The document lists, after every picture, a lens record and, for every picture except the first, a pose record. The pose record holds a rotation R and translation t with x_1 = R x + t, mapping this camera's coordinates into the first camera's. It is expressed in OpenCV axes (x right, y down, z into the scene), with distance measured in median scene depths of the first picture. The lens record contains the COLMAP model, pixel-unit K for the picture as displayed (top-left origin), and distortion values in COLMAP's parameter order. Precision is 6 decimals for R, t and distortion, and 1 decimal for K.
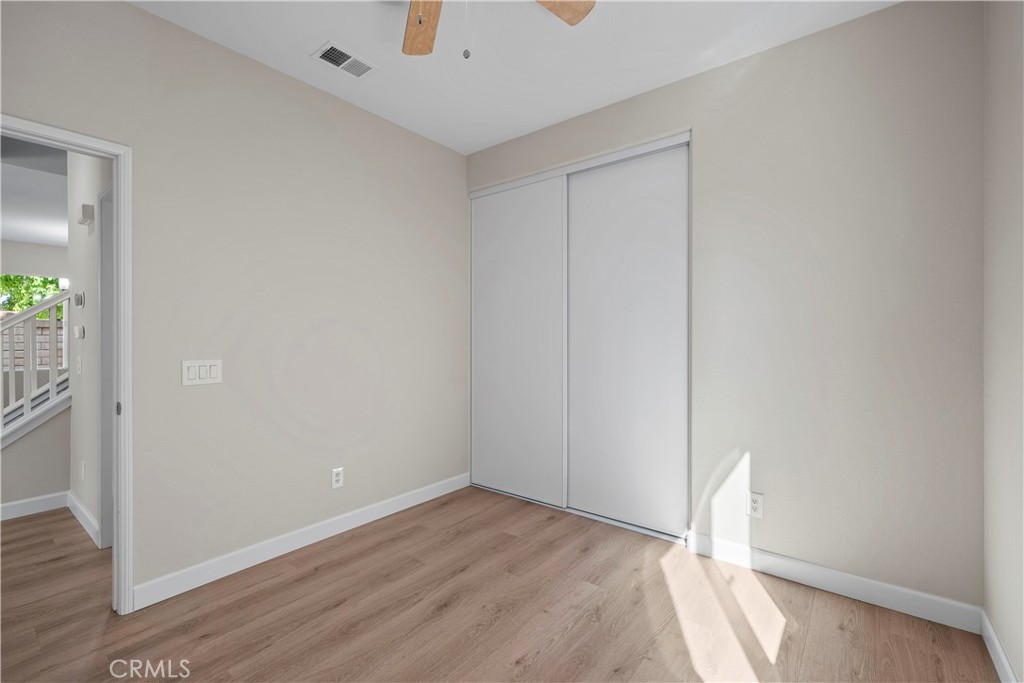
lens RADIAL K [[455.2, 0, 519.0], [0, 455.2, 338.2], [0, 0, 1]] dist [0.005031, 0.001712]
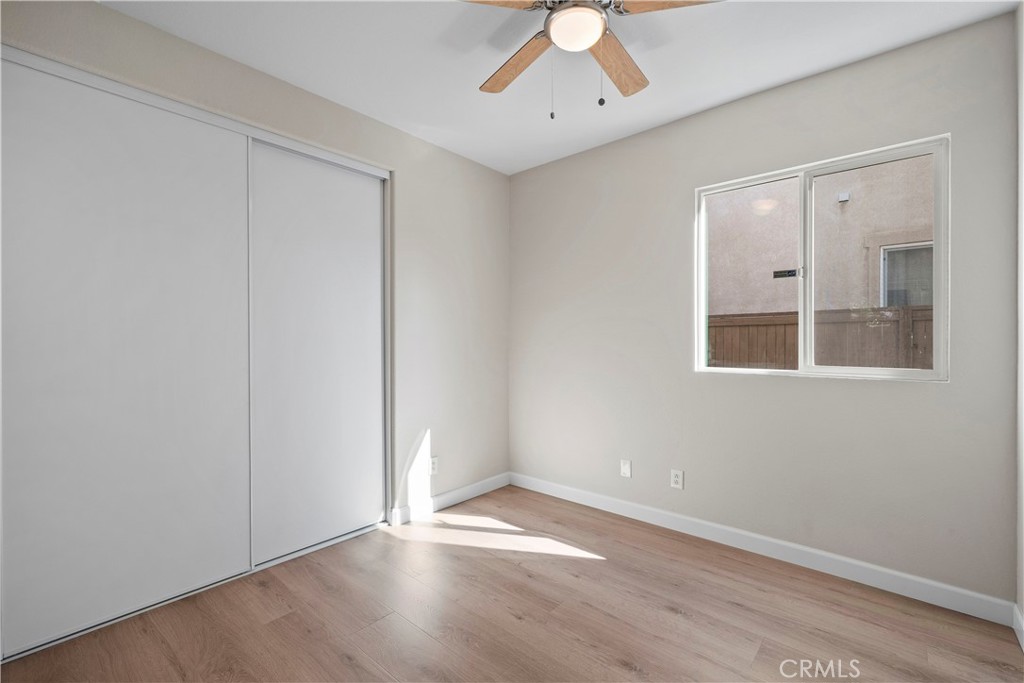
lens RADIAL K [[455.2, 0, 511.7], [0, 455.2, 342.2], [0, 0, 1]] dist [0.005031, 0.001712]
pose [[0.032888, 0.002618, 0.999456, -0.861283], [0.005400, 0.999982, -0.002797, -0.008401], [-0.999444, 0.005489, 0.032873, 0.700870]]
